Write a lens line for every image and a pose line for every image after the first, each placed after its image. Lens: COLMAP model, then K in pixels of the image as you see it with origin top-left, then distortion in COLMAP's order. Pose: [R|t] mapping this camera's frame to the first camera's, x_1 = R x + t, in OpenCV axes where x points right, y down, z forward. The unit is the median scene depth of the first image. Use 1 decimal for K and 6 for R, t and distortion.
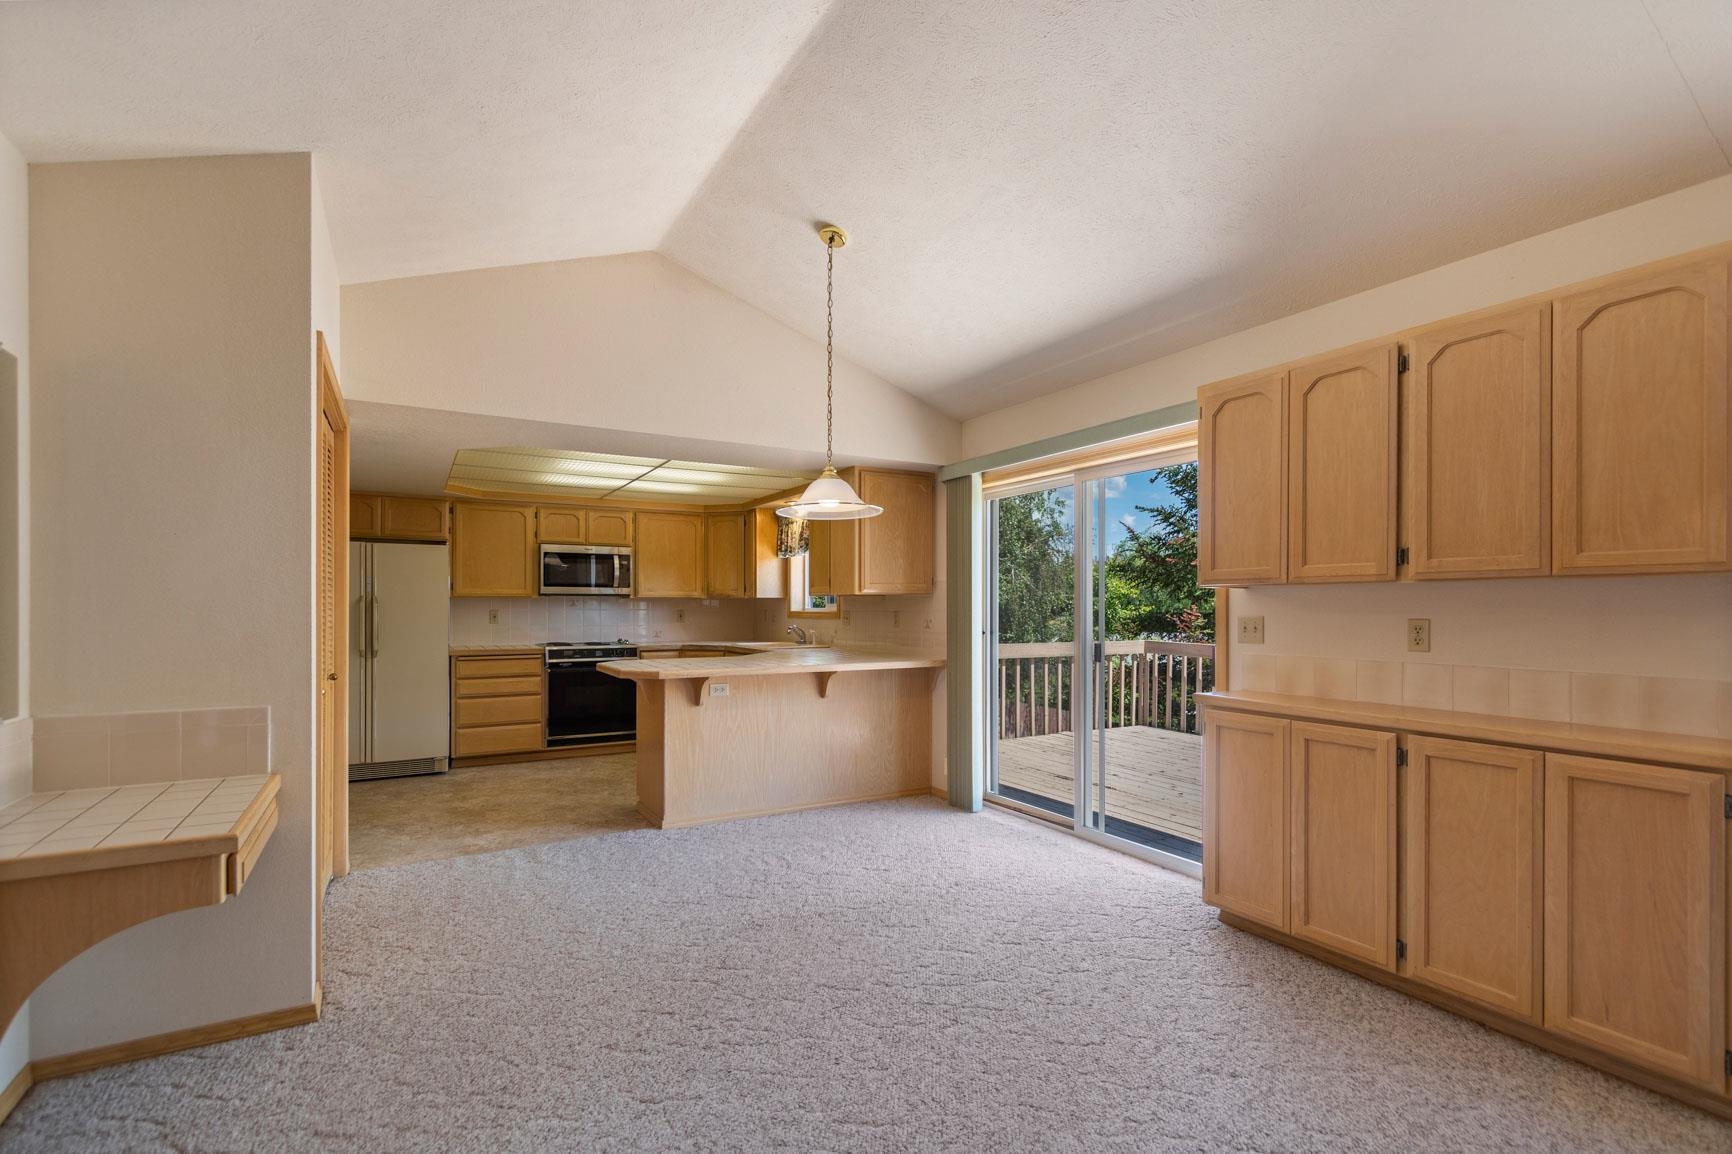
lens RADIAL K [[799.1, 0, 854.0], [0, 799.1, 604.6], [0, 0, 1]] dist [0.009046, -0.004320]
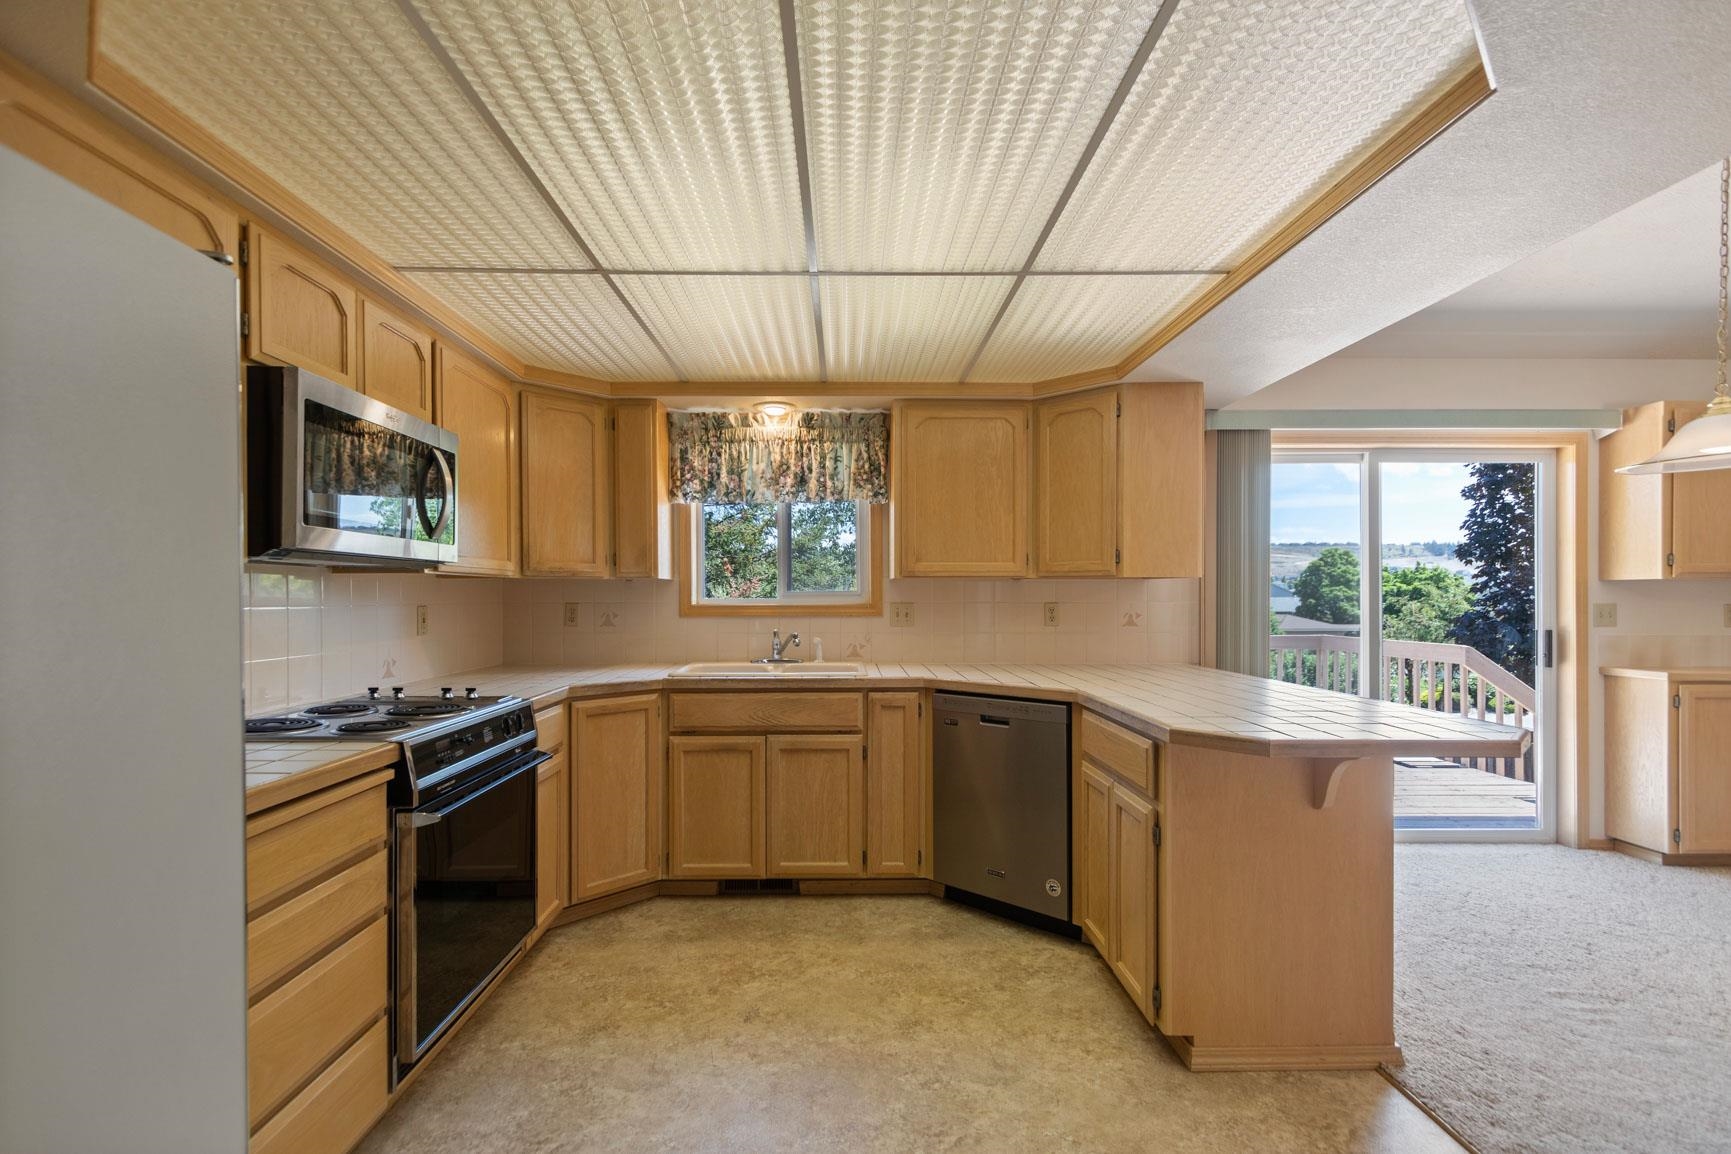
lens RADIAL K [[798.6, 0, 834.3], [0, 798.6, 601.4], [0, 0, 1]] dist [0.009046, -0.004320]
pose [[0.483430, -0.004446, 0.875372, -0.564721], [-0.001807, 0.999980, 0.006076, 0.003007], [-0.875381, -0.004519, 0.483413, 0.736789]]
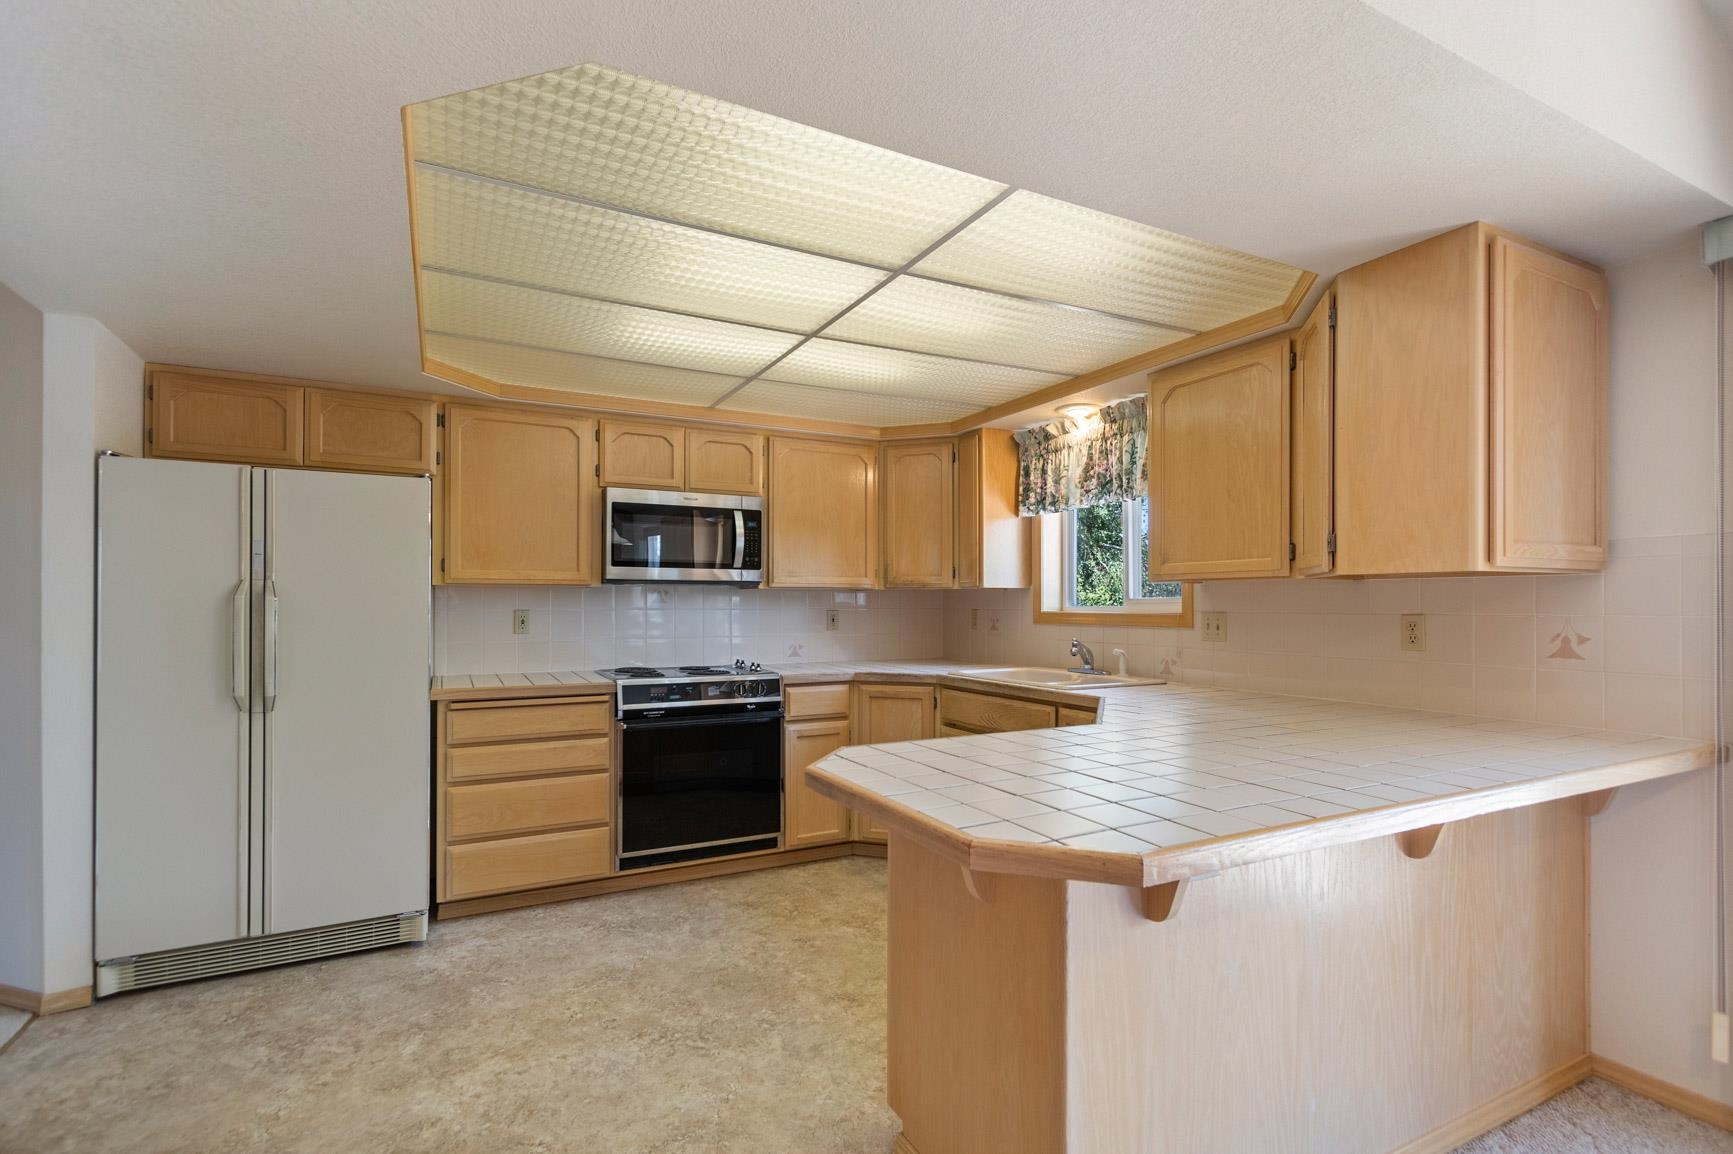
lens RADIAL K [[799.6, 0, 847.9], [0, 799.6, 597.1], [0, 0, 1]] dist [0.009046, -0.004320]
pose [[0.999149, -0.000027, -0.041243, -0.213645], [-0.000204, 0.999984, -0.005601, 0.001271], [0.041243, 0.005605, 0.999133, 0.484231]]
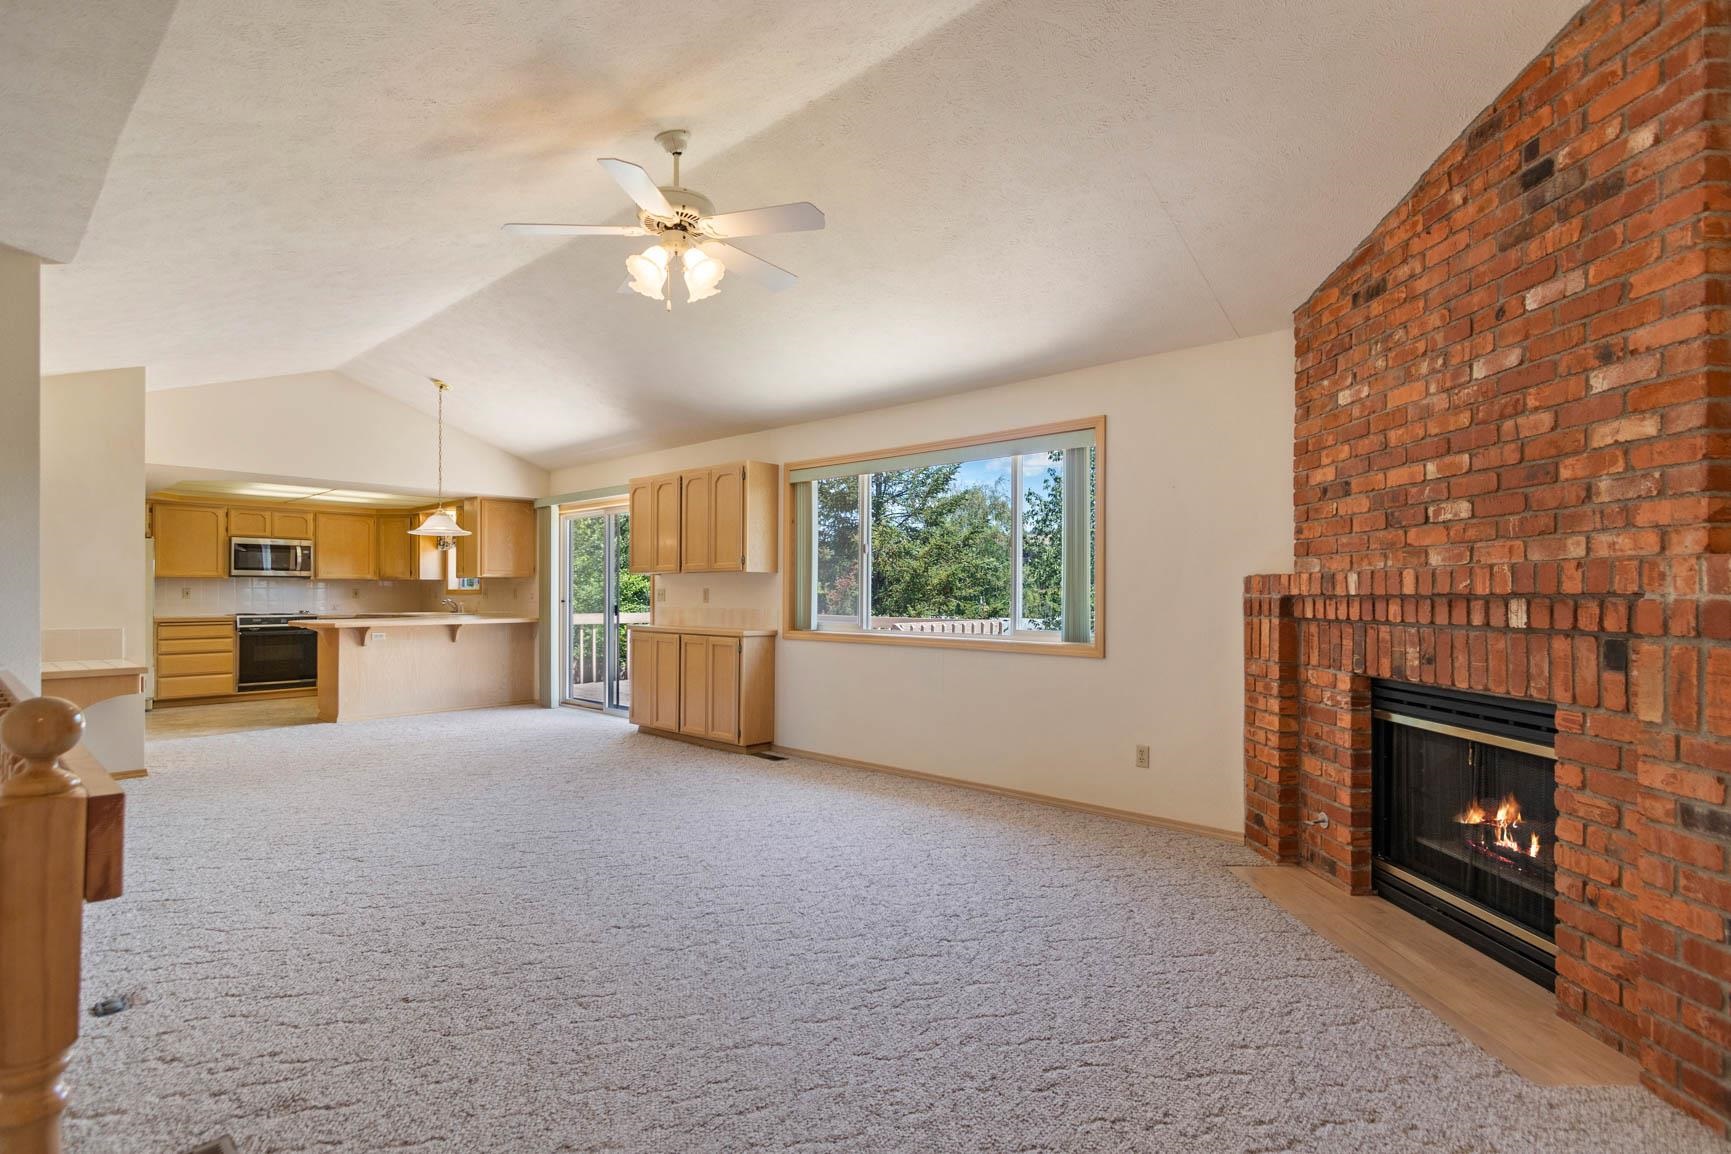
lens RADIAL K [[830.7, 0, 857.9], [0, 830.7, 589.9], [0, 0, 1]] dist [0.009179, -0.000427]
pose [[0.949884, 0.001907, 0.312598, 0.157712], [-0.001969, 0.999998, -0.000117, 0.008685], [-0.312598, -0.000505, 0.949885, -0.630865]]
